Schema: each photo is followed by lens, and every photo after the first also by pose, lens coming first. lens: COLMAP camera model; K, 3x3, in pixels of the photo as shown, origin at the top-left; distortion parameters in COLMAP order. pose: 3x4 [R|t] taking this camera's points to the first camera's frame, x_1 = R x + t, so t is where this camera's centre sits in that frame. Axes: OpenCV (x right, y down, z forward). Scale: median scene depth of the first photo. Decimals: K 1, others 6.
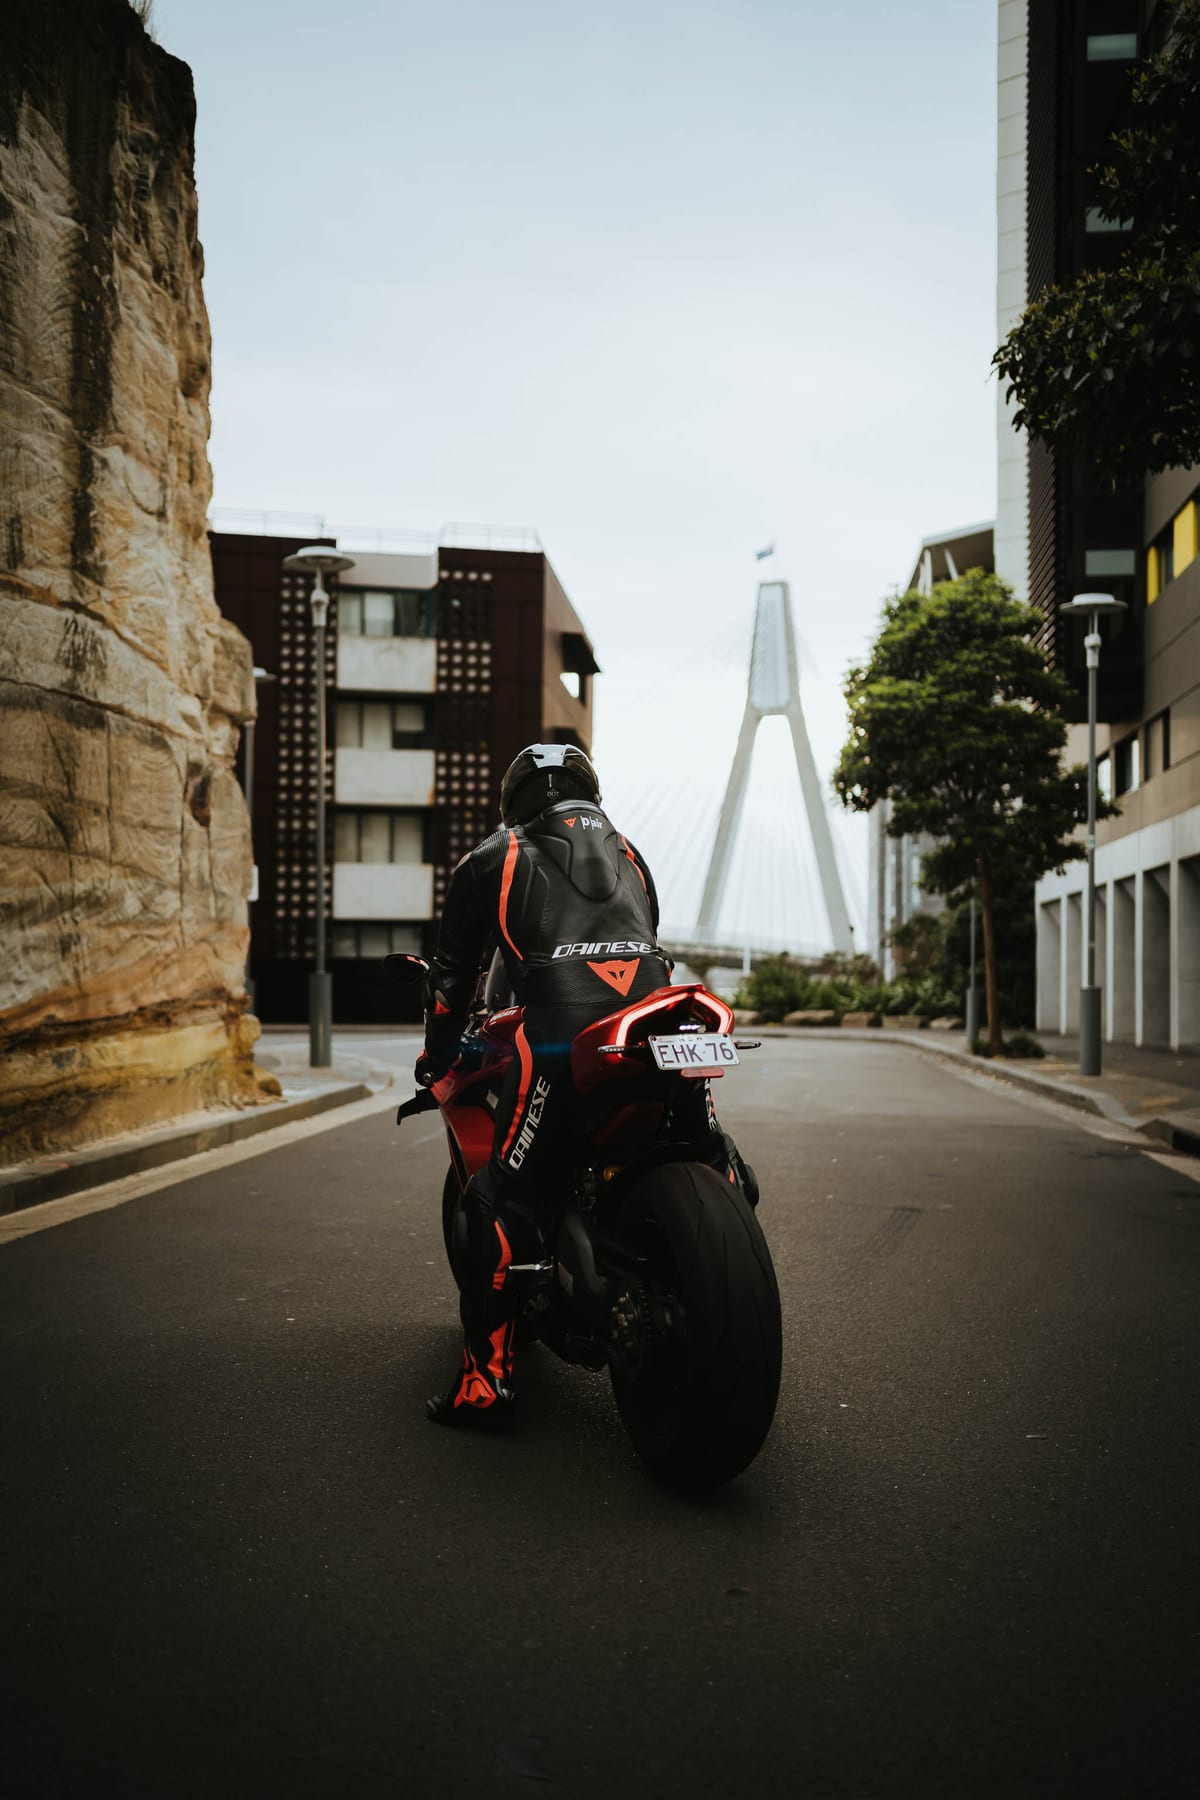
lens RADIAL K [[1839.5, 0, 600.0], [0, 1839.5, 900.0], [0, 0, 1]] dist [-0.007802, 0.083376]
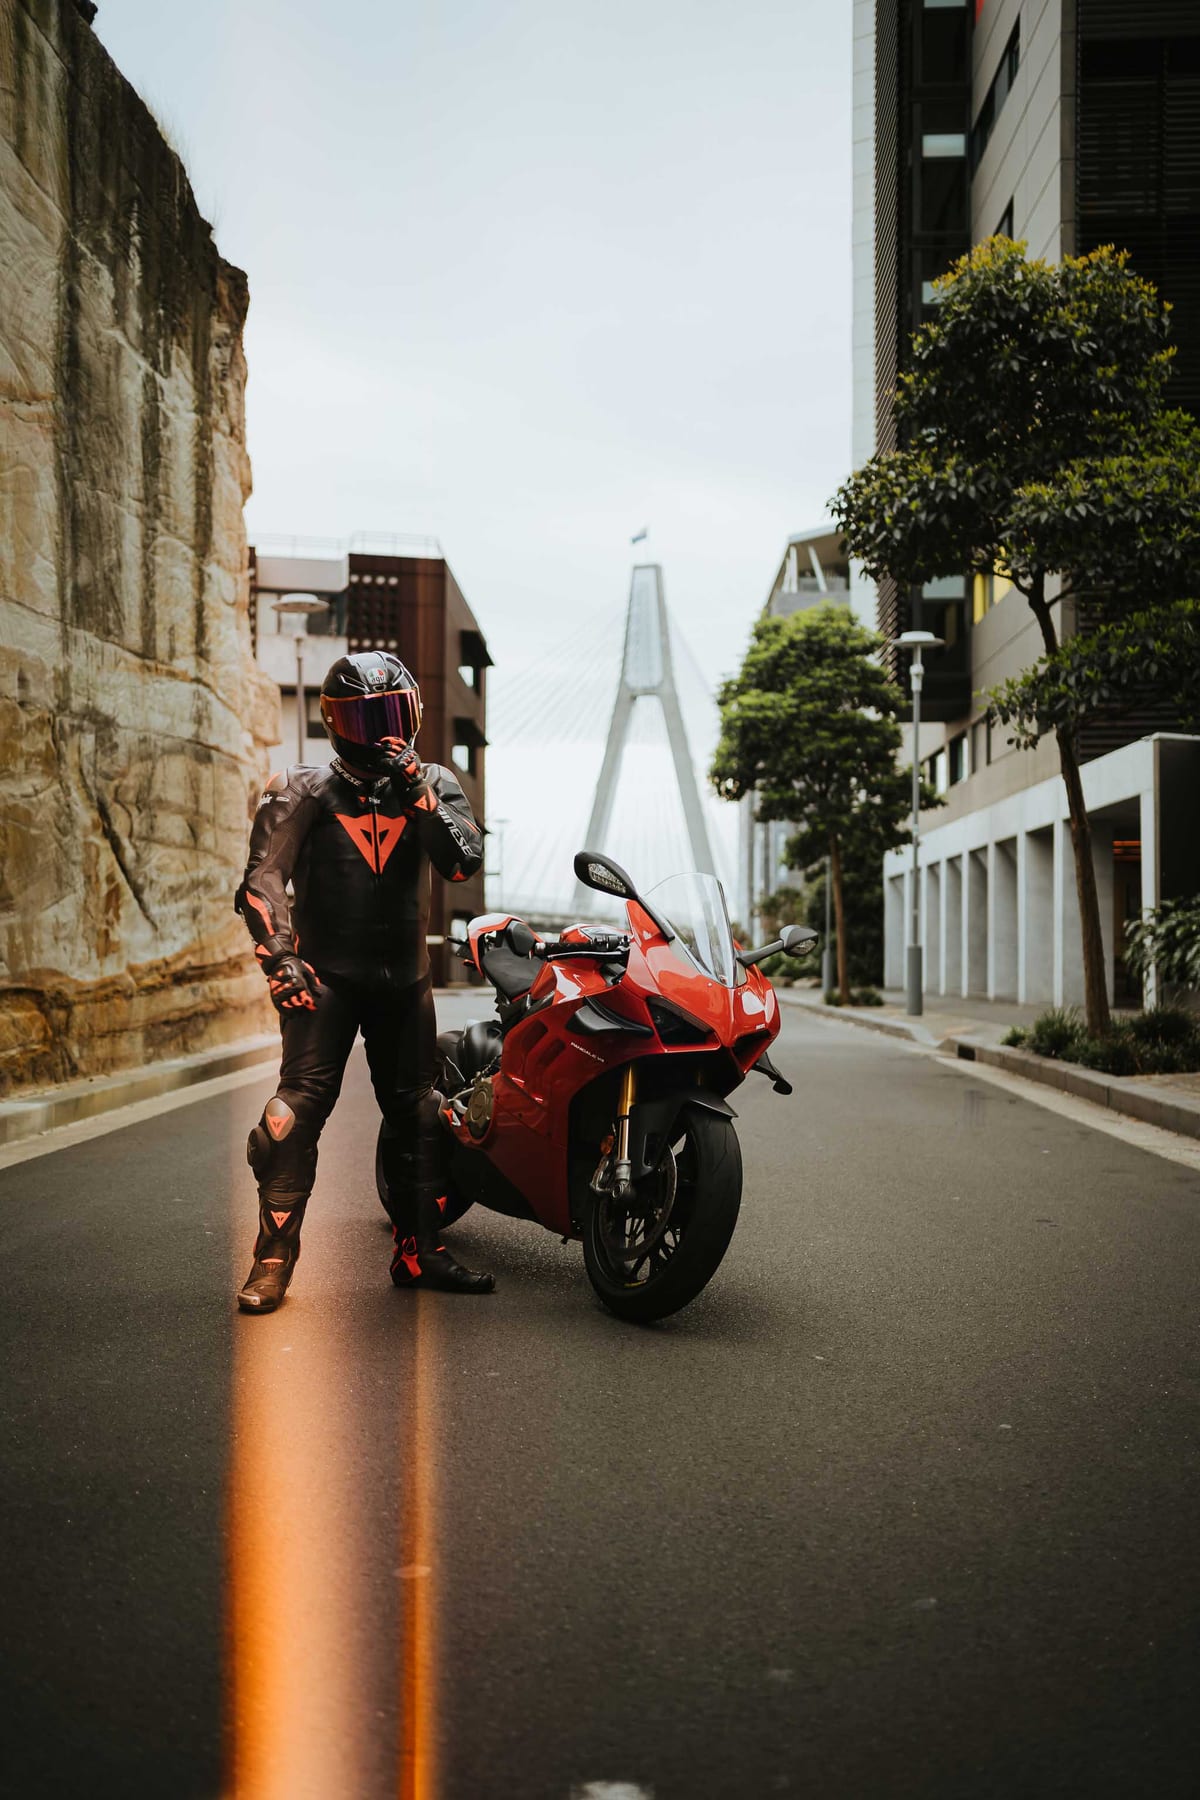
lens RADIAL K [[1844.0, 0, 583.5], [0, 1844.0, 905.7], [0, 0, 1]] dist [0.011224, 0.043321]
pose [[0.998120, -0.004298, 0.061133, -0.027386], [0.003186, 0.999828, 0.018275, -0.002877], [-0.061201, -0.018046, 0.997962, -0.183232]]
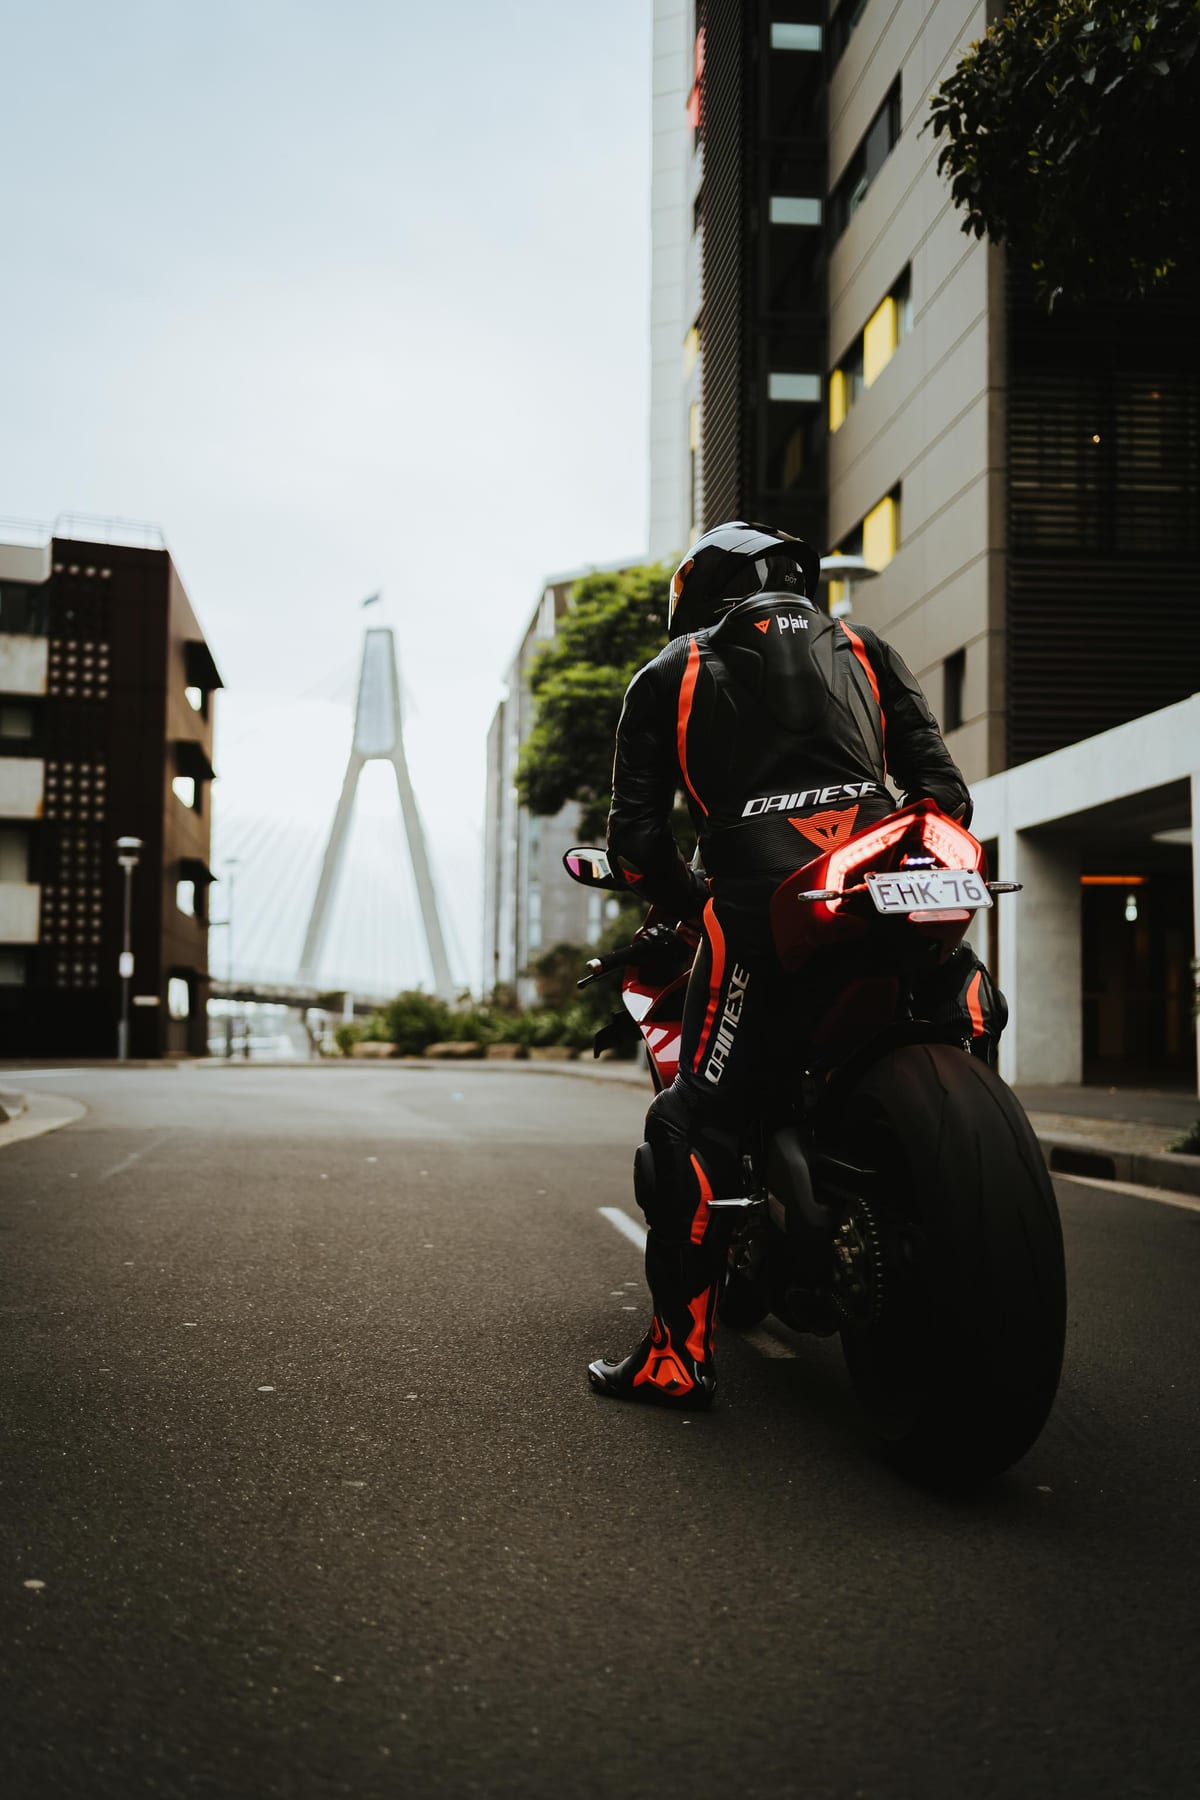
lens RADIAL K [[1776.9, 0, 559.3], [0, 1776.9, 927.4], [0, 0, 1]] dist [-0.009245, -0.008973]
pose [[0.978858, 0.013102, 0.204121, -0.030738], [-0.010425, 0.999845, -0.014185, 0.020527], [-0.204275, 0.011757, 0.978843, 0.140449]]
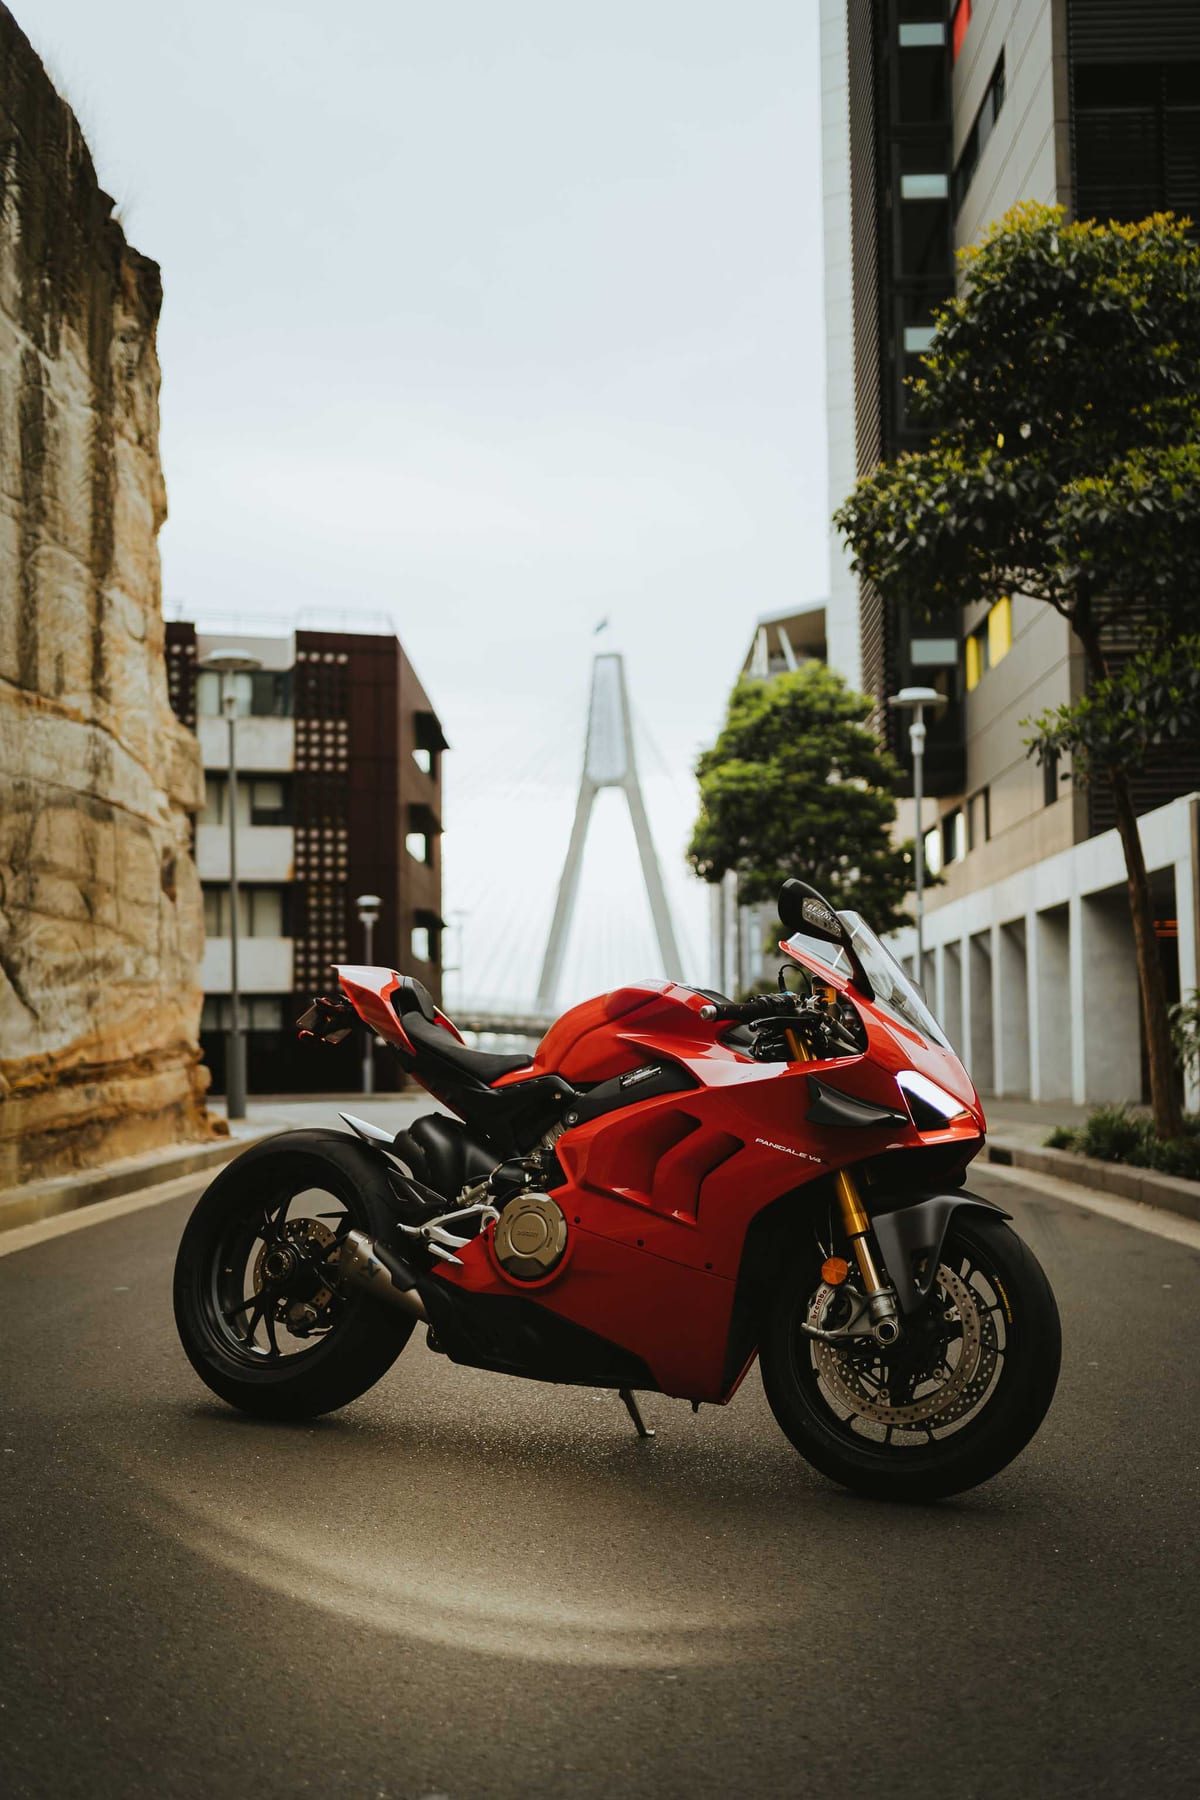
lens RADIAL K [[1887.4, 0, 575.1], [0, 1887.4, 921.8], [0, 0, 1]] dist [0.007467, 0.000277]
pose [[0.996935, -0.011434, 0.077394, -0.025399], [0.013580, 0.999536, -0.027269, 0.004181], [-0.077047, 0.028237, 0.996628, -0.103356]]
